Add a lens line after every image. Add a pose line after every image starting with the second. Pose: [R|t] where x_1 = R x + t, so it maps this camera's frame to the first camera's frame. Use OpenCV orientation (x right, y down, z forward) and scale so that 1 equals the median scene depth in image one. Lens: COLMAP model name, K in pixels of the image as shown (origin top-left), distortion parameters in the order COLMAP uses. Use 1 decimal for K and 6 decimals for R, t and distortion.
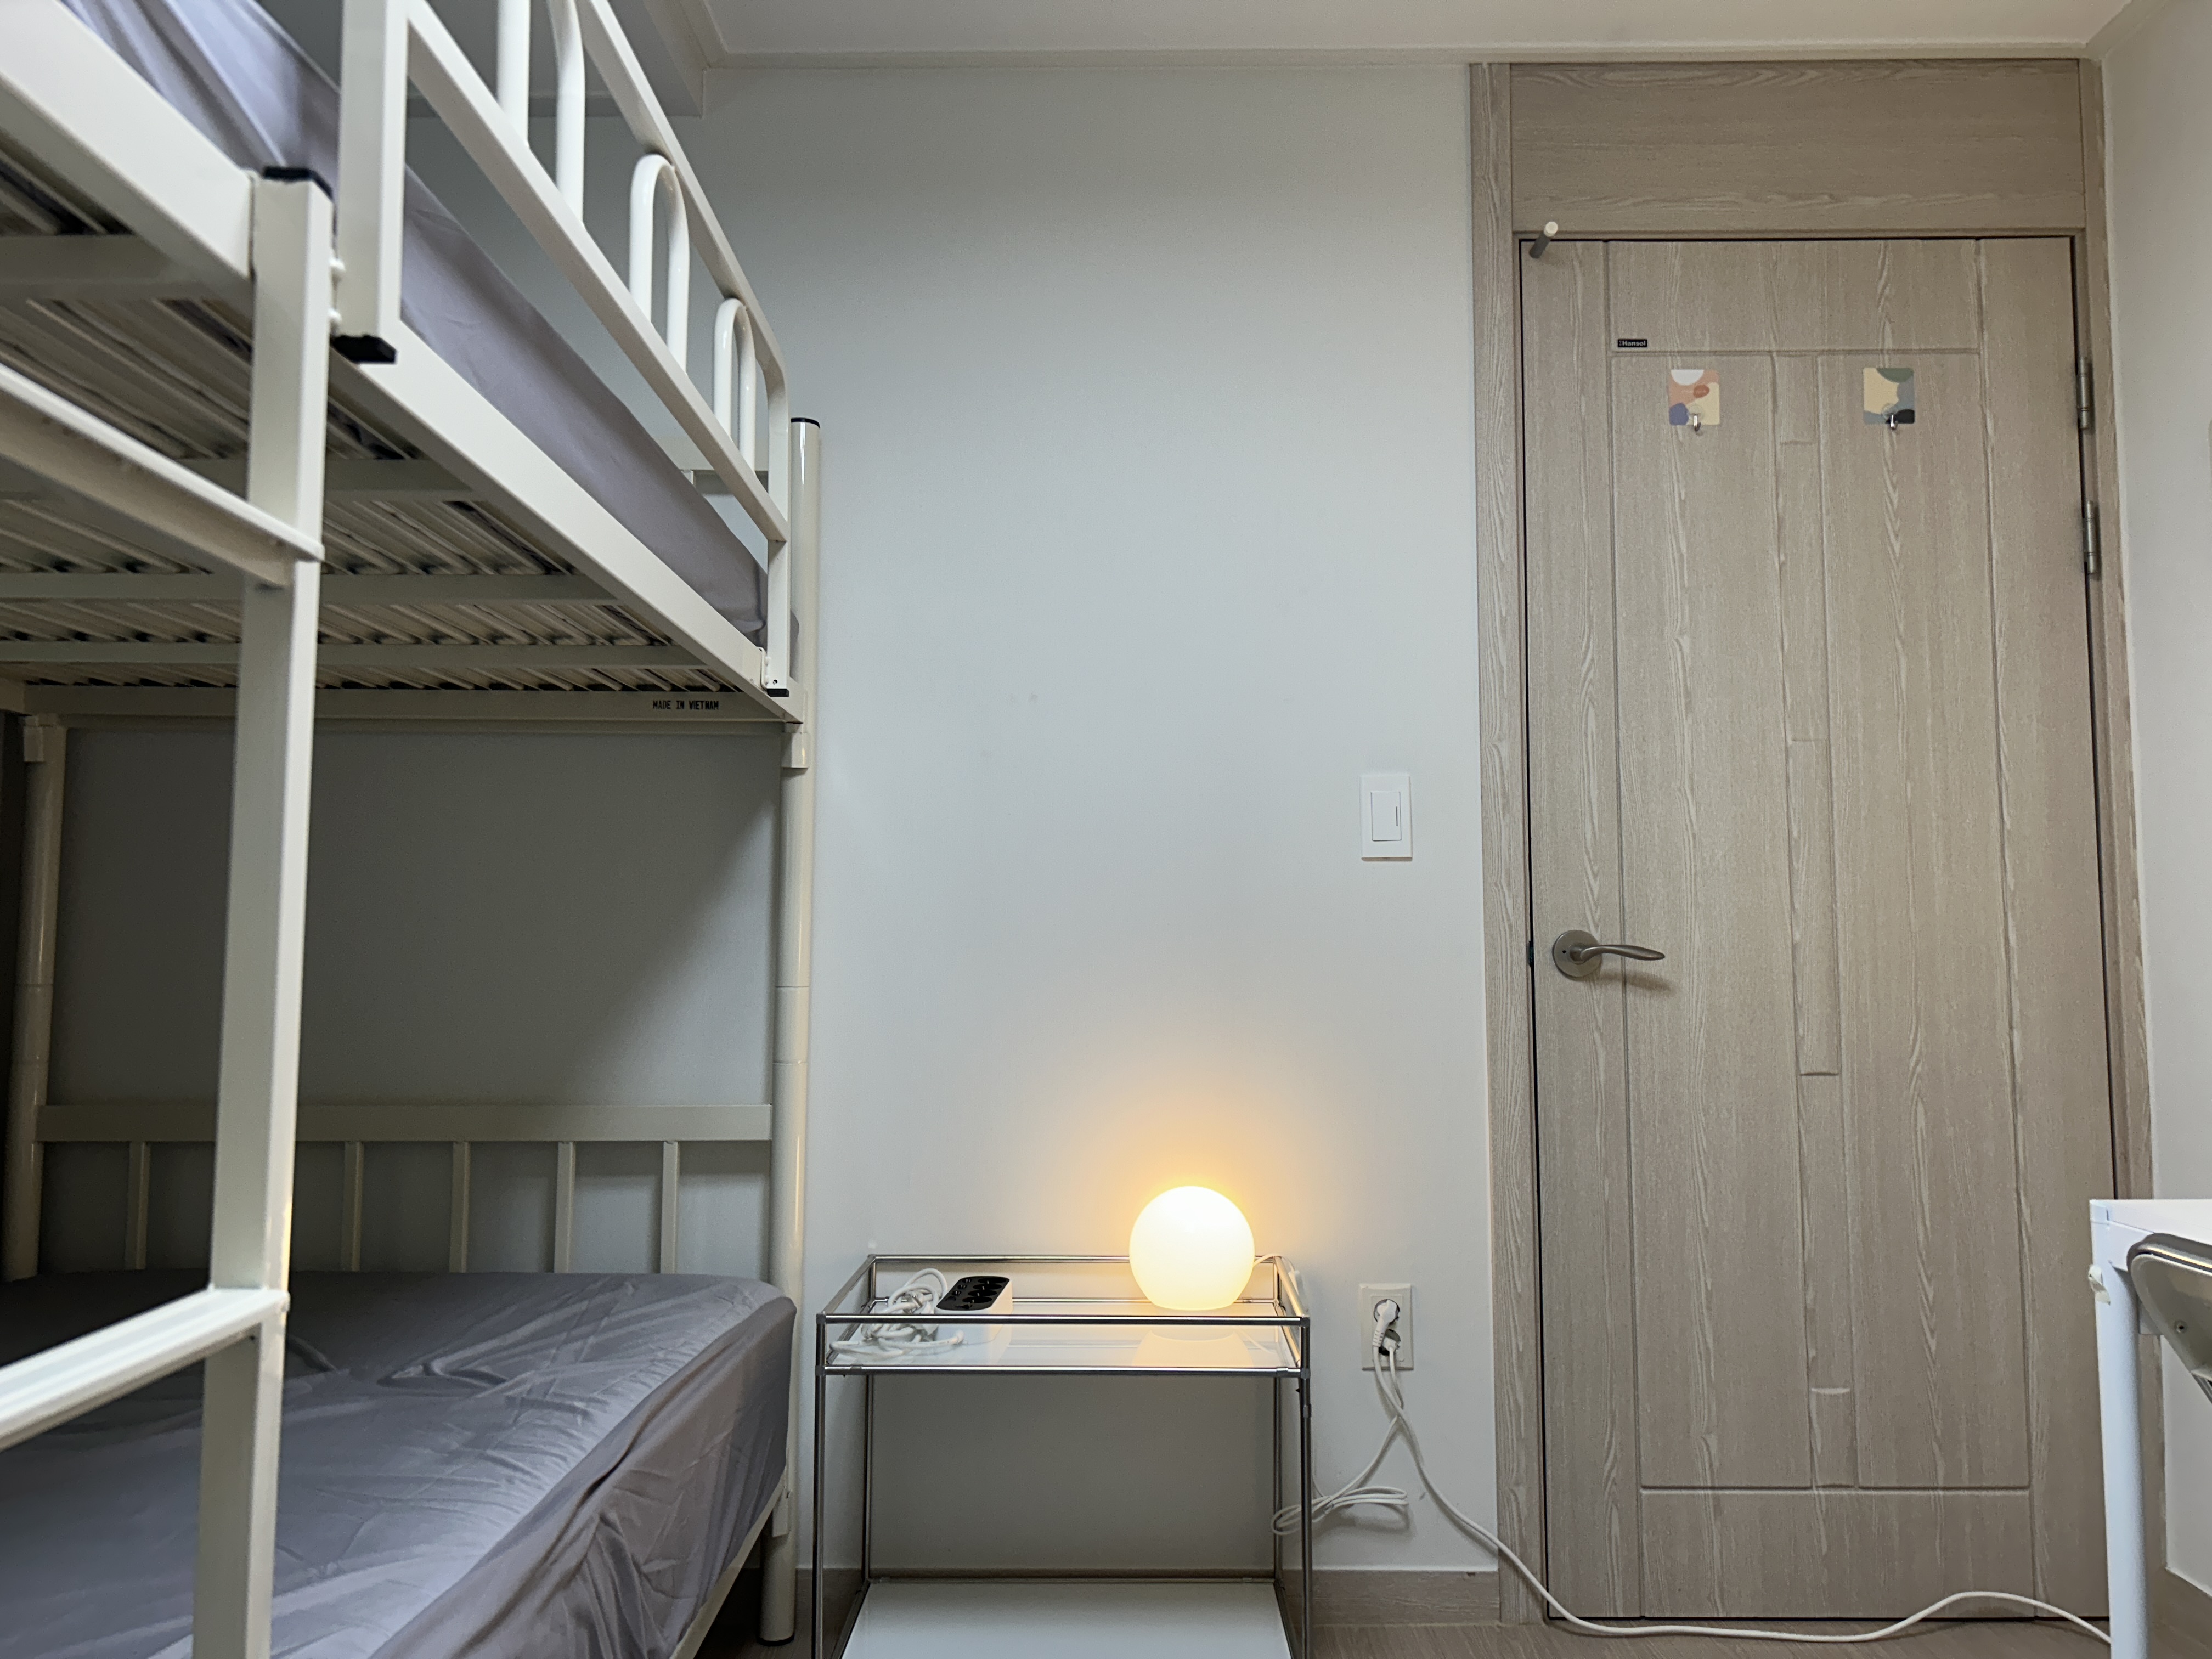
lens RADIAL K [[1673.3, 0, 1099.2], [0, 1673.3, 829.9], [0, 0, 1]] dist [0.053010, -0.057014]
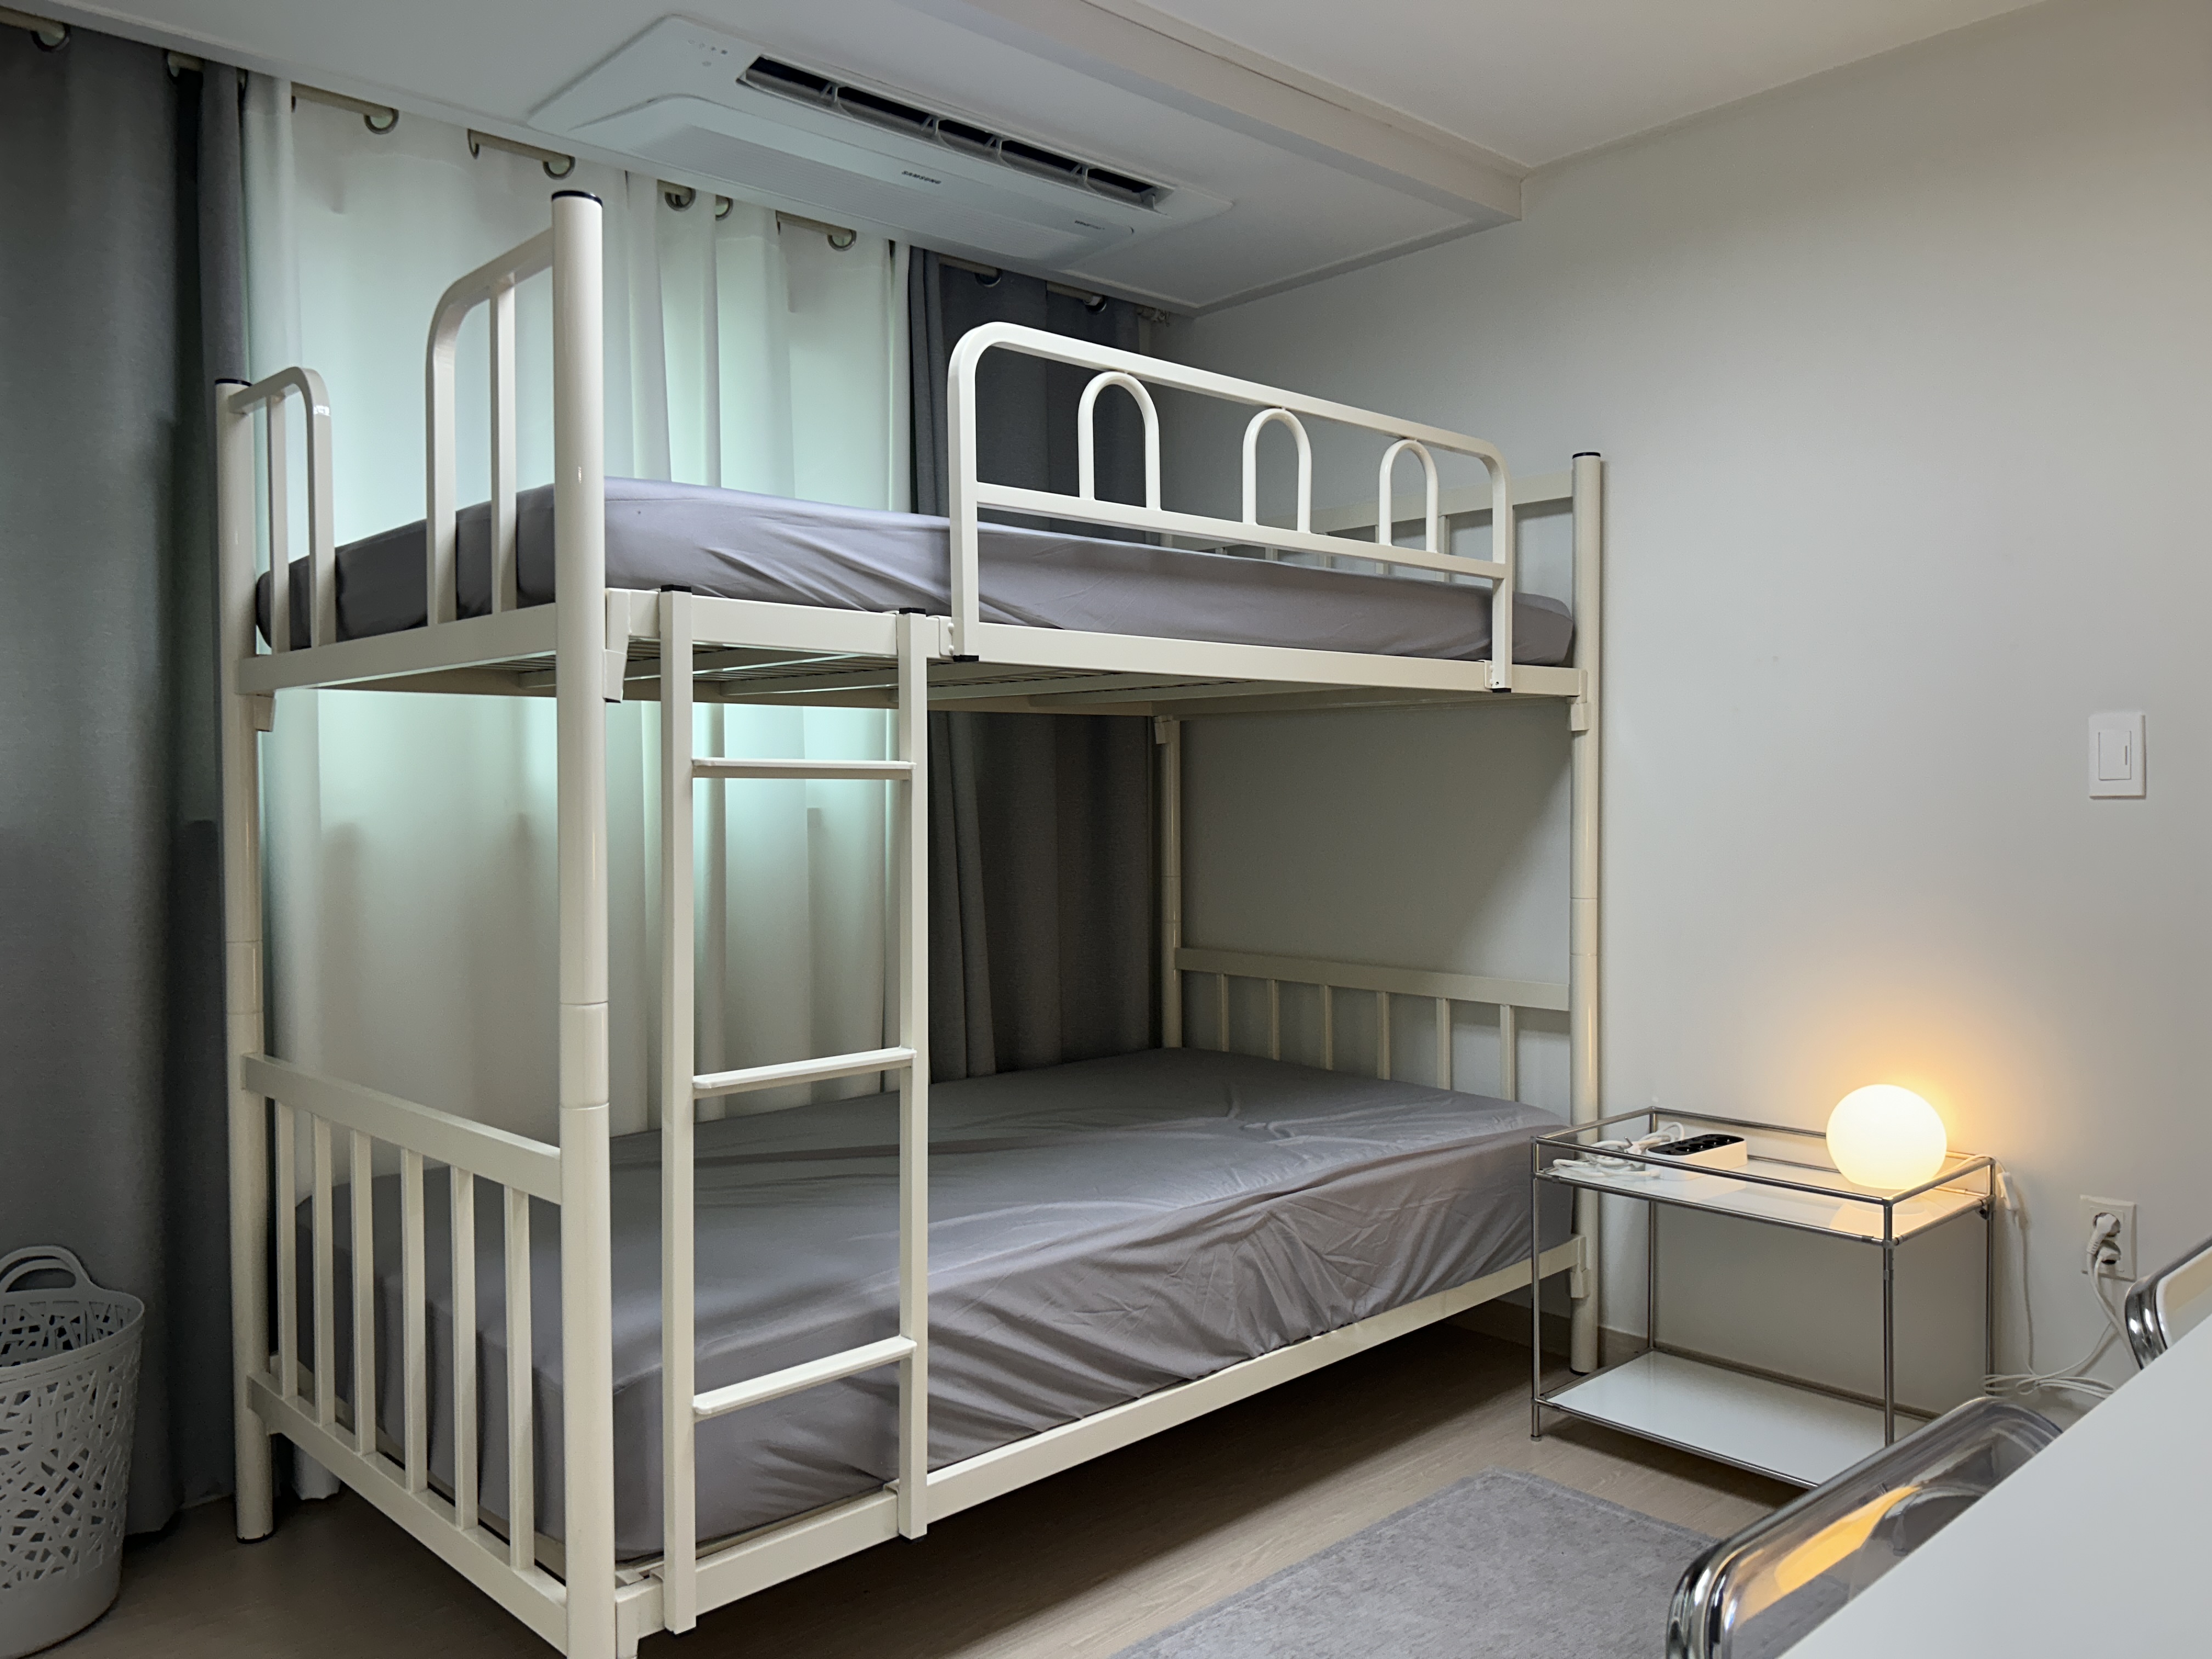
lens RADIAL K [[1673.3, 0, 1086.9], [0, 1673.3, 825.0], [0, 0, 1]] dist [0.053010, -0.057014]
pose [[0.699543, 0.011304, -0.714501, 0.483632], [0.054536, 0.996114, 0.069154, -0.074250], [0.712506, -0.087342, 0.696208, -0.184070]]
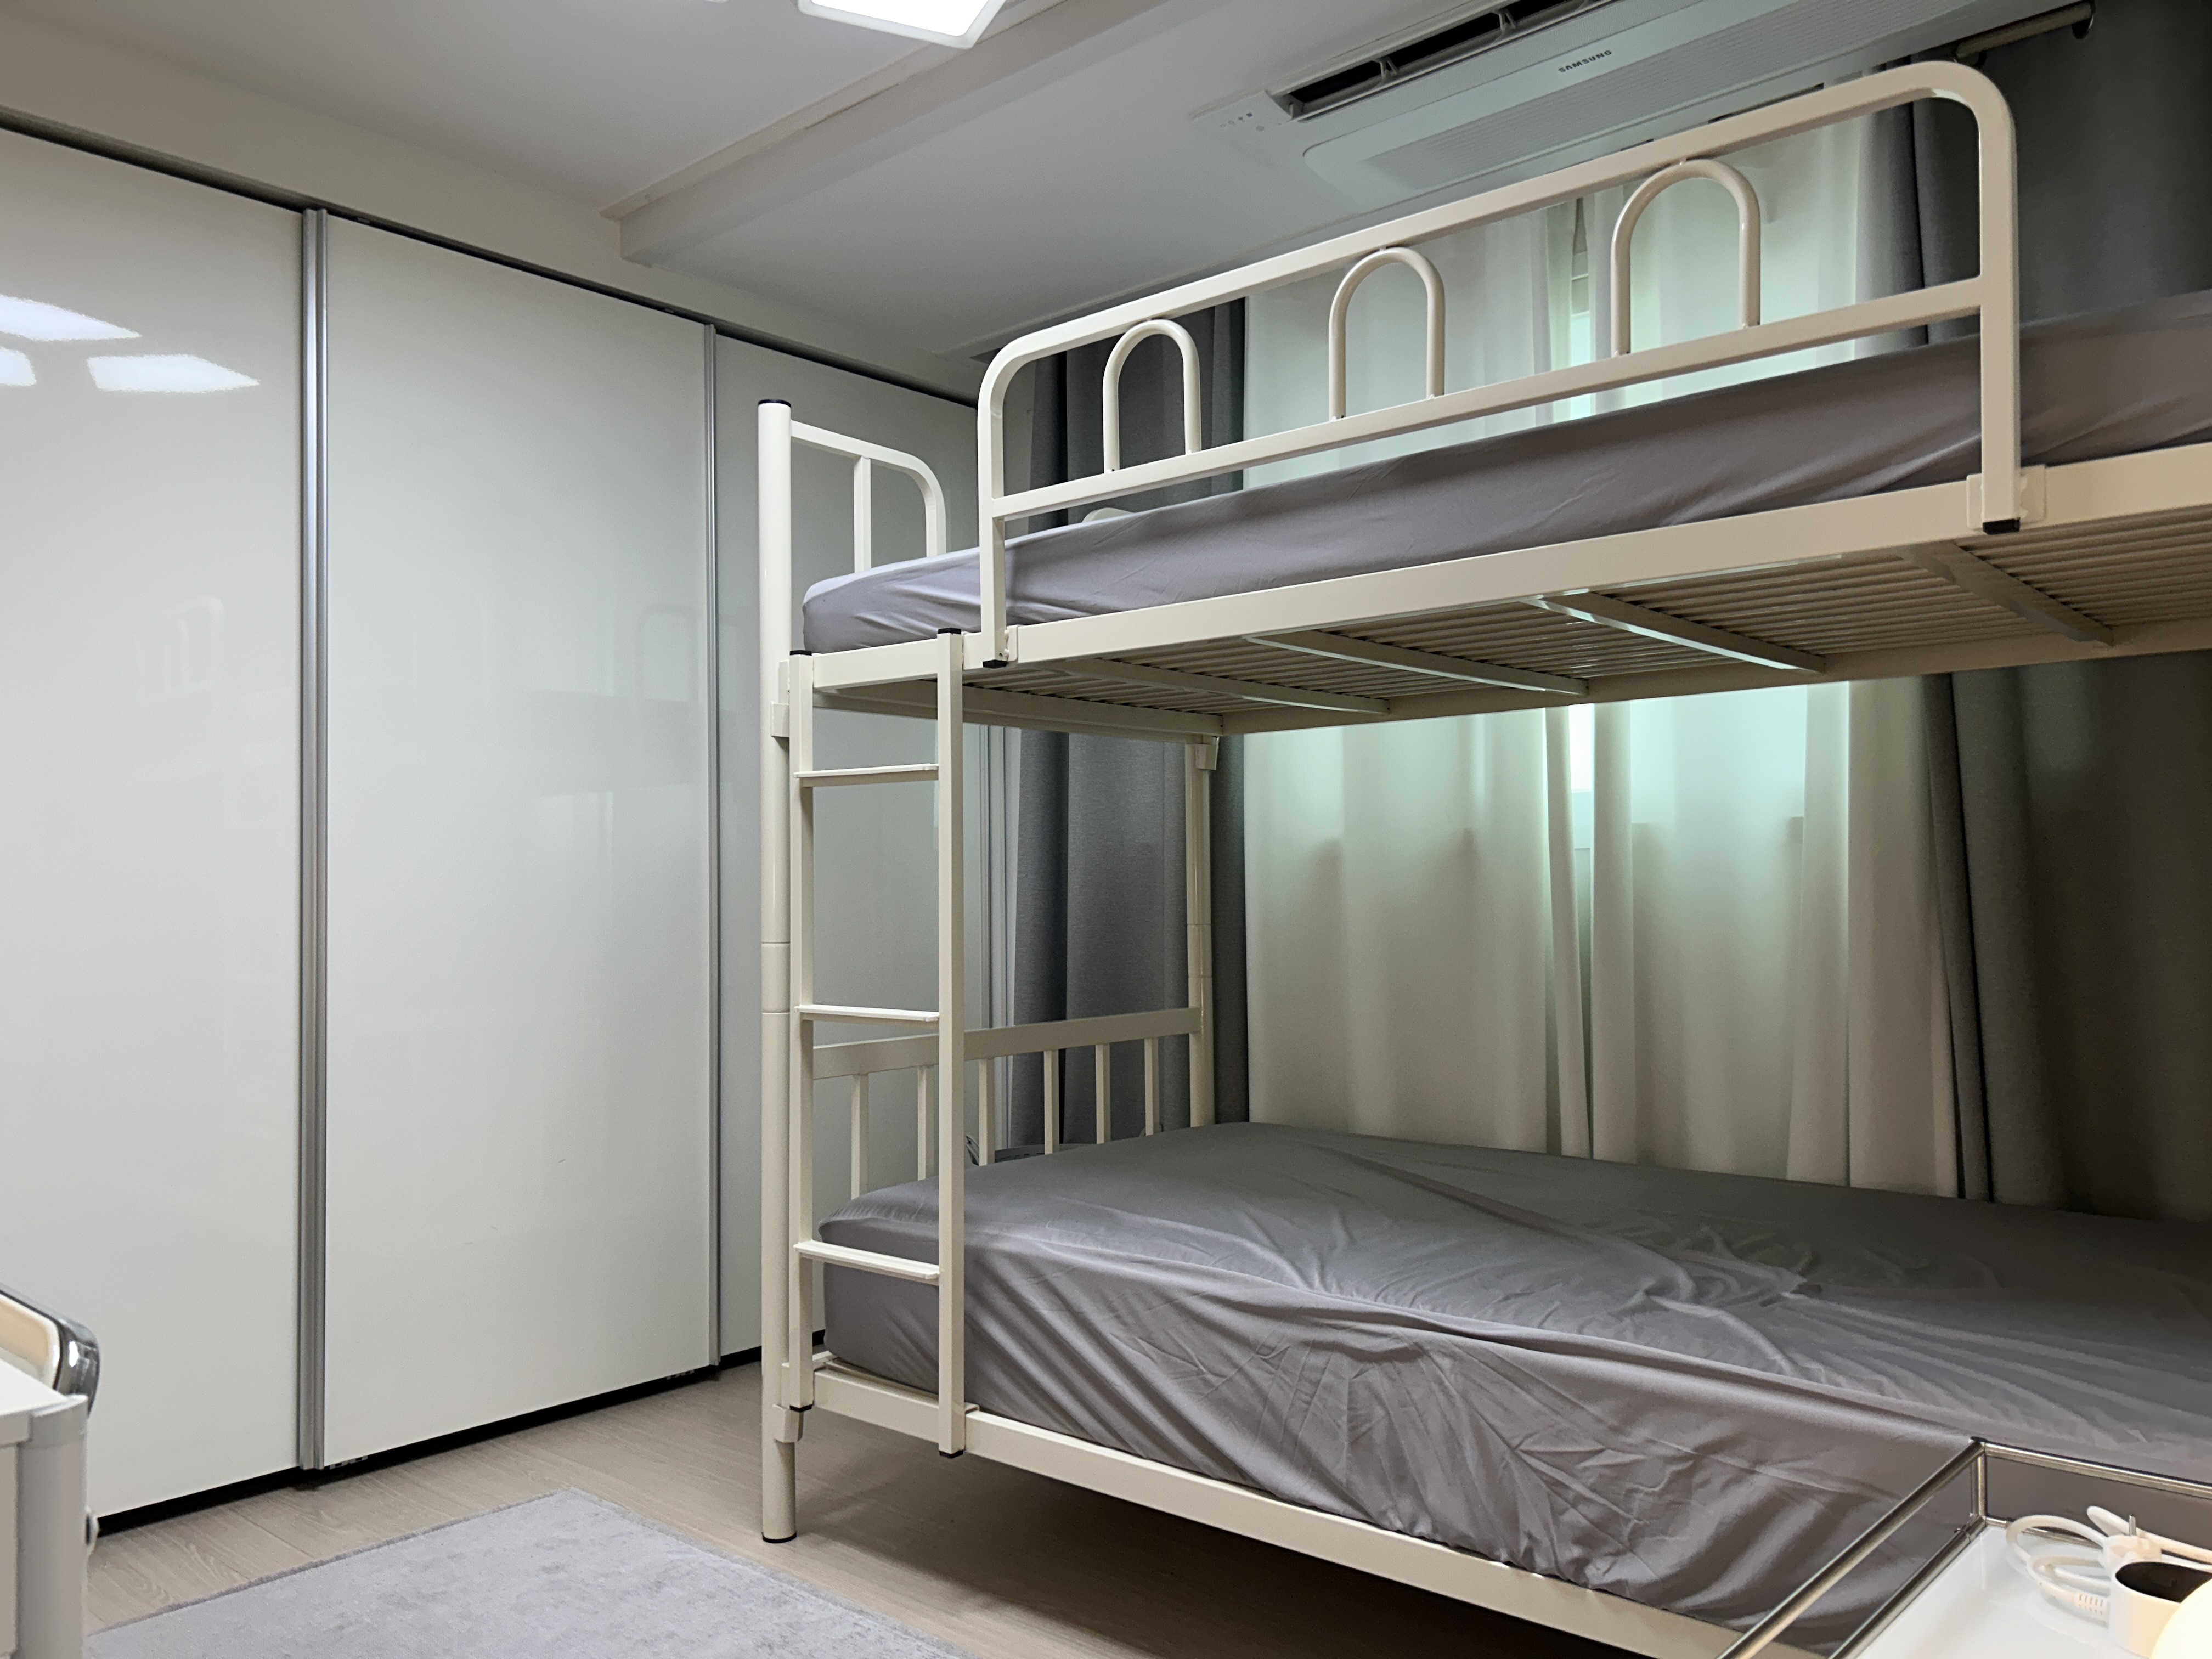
lens RADIAL K [[1673.3, 0, 1098.8], [0, 1673.3, 842.4], [0, 0, 1]] dist [0.053010, -0.057014]
pose [[-0.646391, -0.007899, -0.762965, 0.495901], [0.064883, 0.995755, -0.065279, 0.057379], [0.760242, -0.091699, -0.643135, 0.996896]]
